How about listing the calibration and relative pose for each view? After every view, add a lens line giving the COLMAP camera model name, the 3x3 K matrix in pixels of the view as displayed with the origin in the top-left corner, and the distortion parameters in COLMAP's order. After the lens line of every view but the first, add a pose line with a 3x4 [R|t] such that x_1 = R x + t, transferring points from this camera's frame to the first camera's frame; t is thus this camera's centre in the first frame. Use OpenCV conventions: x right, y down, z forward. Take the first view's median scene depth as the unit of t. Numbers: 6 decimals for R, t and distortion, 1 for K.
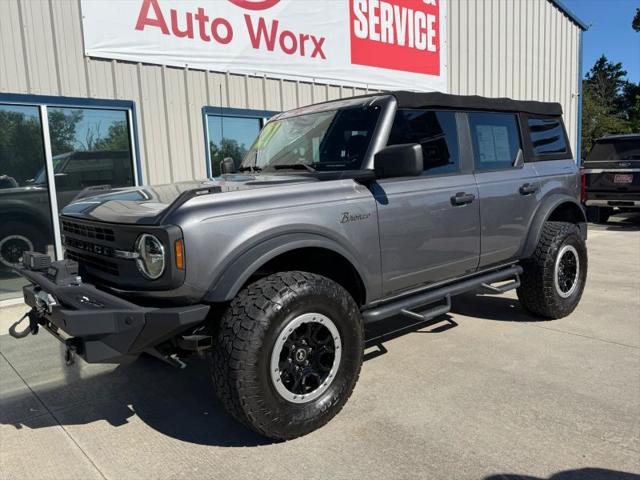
lens RADIAL K [[521.0, 0, 325.3], [0, 521.0, 242.2], [0, 0, 1]] dist [0.050149, -0.079219]
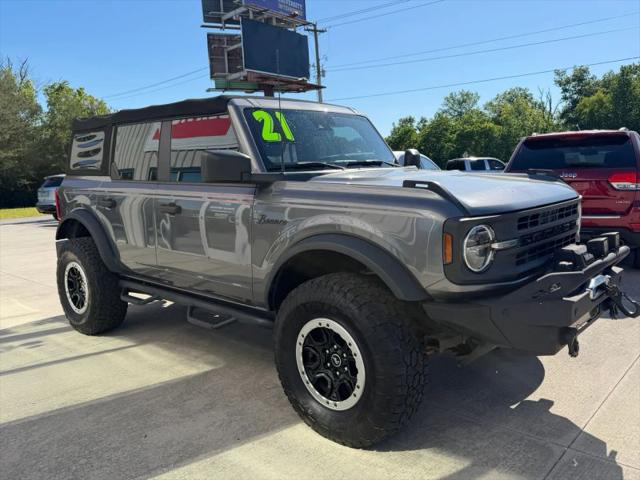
lens RADIAL K [[521.0, 0, 325.9], [0, 521.0, 233.3], [0, 0, 1]] dist [0.050149, -0.079219]
pose [[-0.115977, -0.093174, 0.988872, -0.896582], [0.179998, 0.977134, 0.113179, -0.114842], [-0.976806, 0.191121, -0.096554, 0.987286]]
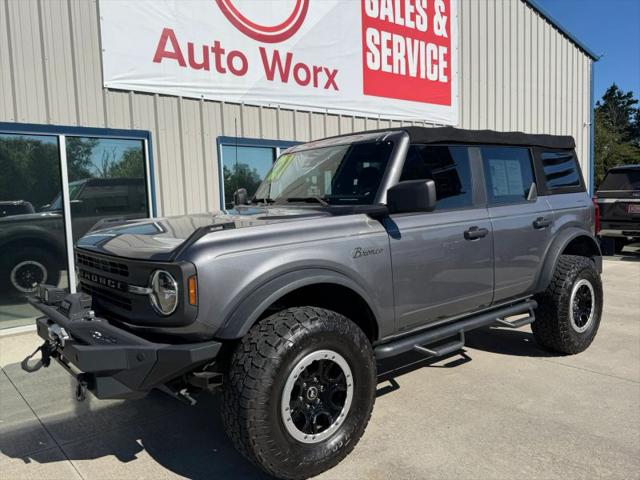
lens RADIAL K [[521.0, 0, 325.4], [0, 521.0, 241.7], [0, 0, 1]] dist [0.050149, -0.079219]
pose [[0.999757, 0.008920, -0.020160, -0.002716], [-0.009866, 0.998830, -0.047332, -0.014214], [0.019715, 0.047519, 0.998676, 0.000647]]
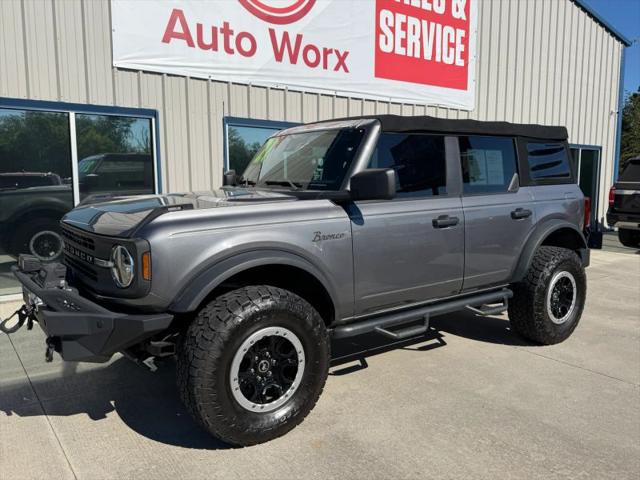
lens RADIAL K [[521.0, 0, 322.1], [0, 521.0, 241.6], [0, 0, 1]] dist [0.050149, -0.079219]
pose [[0.995497, 0.049869, -0.080615, 0.090108], [-0.050653, 0.998687, -0.007711, -0.020268], [0.080124, 0.011760, 0.996715, -0.026609]]
